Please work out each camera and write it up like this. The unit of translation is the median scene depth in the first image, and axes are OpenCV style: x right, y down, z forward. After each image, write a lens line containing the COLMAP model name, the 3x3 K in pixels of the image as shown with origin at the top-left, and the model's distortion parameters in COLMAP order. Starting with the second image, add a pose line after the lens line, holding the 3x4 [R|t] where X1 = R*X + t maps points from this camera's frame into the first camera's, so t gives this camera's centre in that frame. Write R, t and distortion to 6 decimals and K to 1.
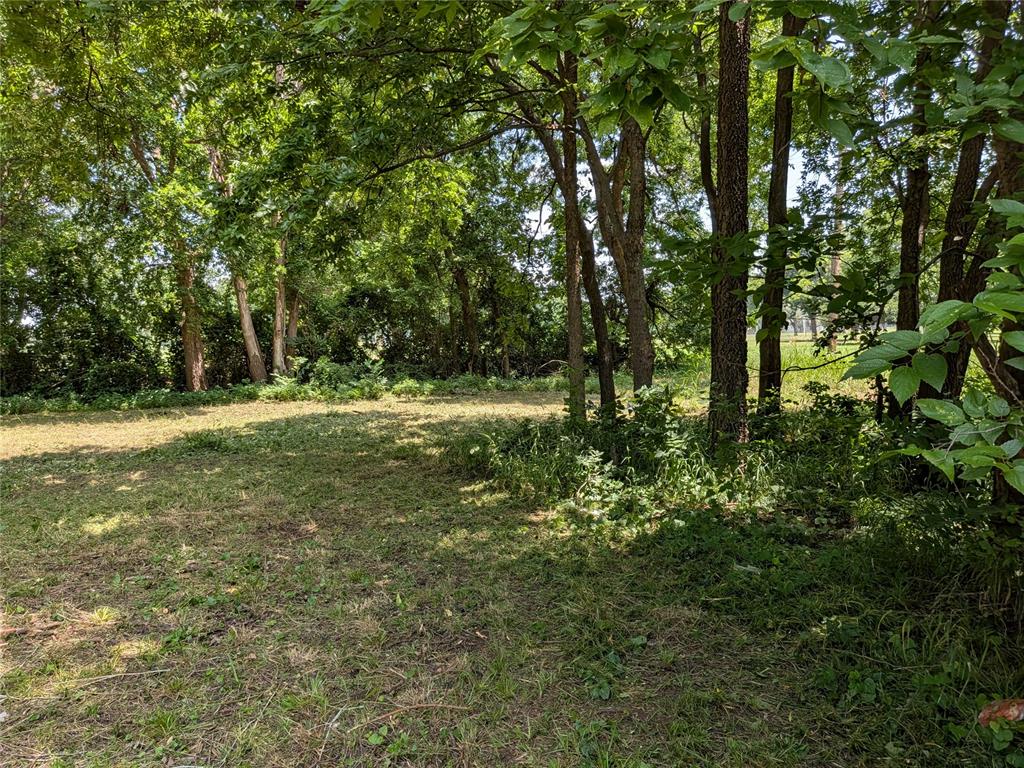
lens RADIAL K [[729.9, 0, 512.0], [0, 729.9, 384.0], [0, 0, 1]] dist [0.061385, -0.103817]
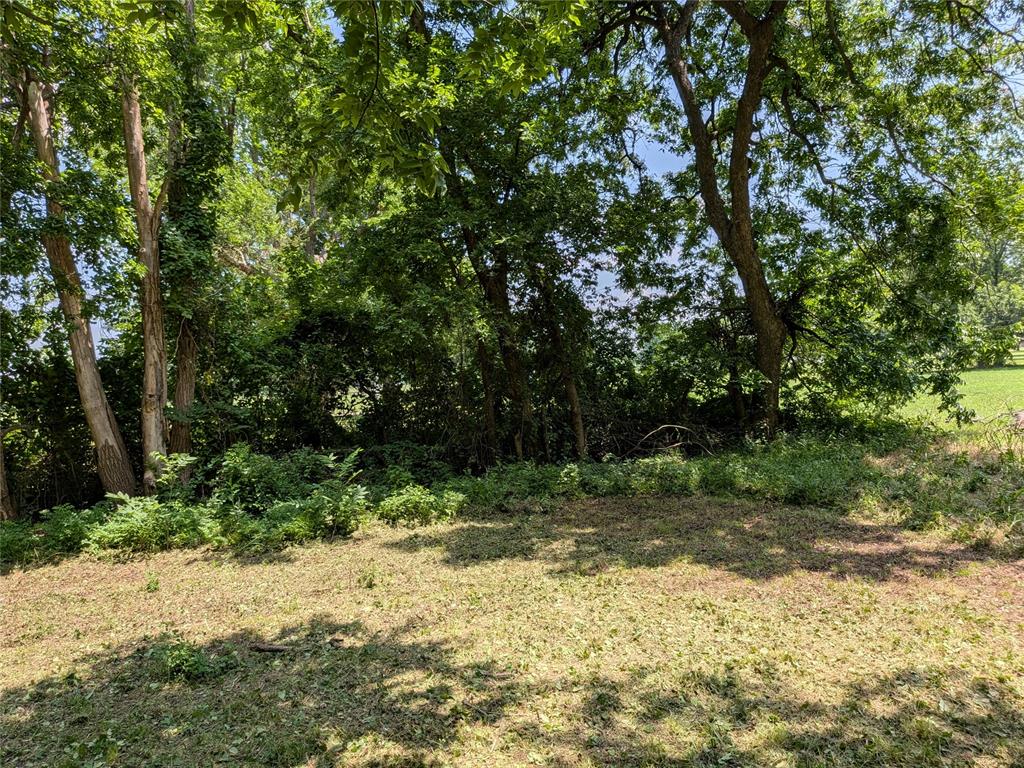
lens RADIAL K [[729.9, 0, 512.0], [0, 729.9, 384.0], [0, 0, 1]] dist [0.061385, -0.103817]
pose [[0.999234, -0.037626, 0.010750, -0.074758], [0.038160, 0.997775, -0.054678, -0.042947], [-0.008669, 0.055046, 0.998446, 0.488970]]
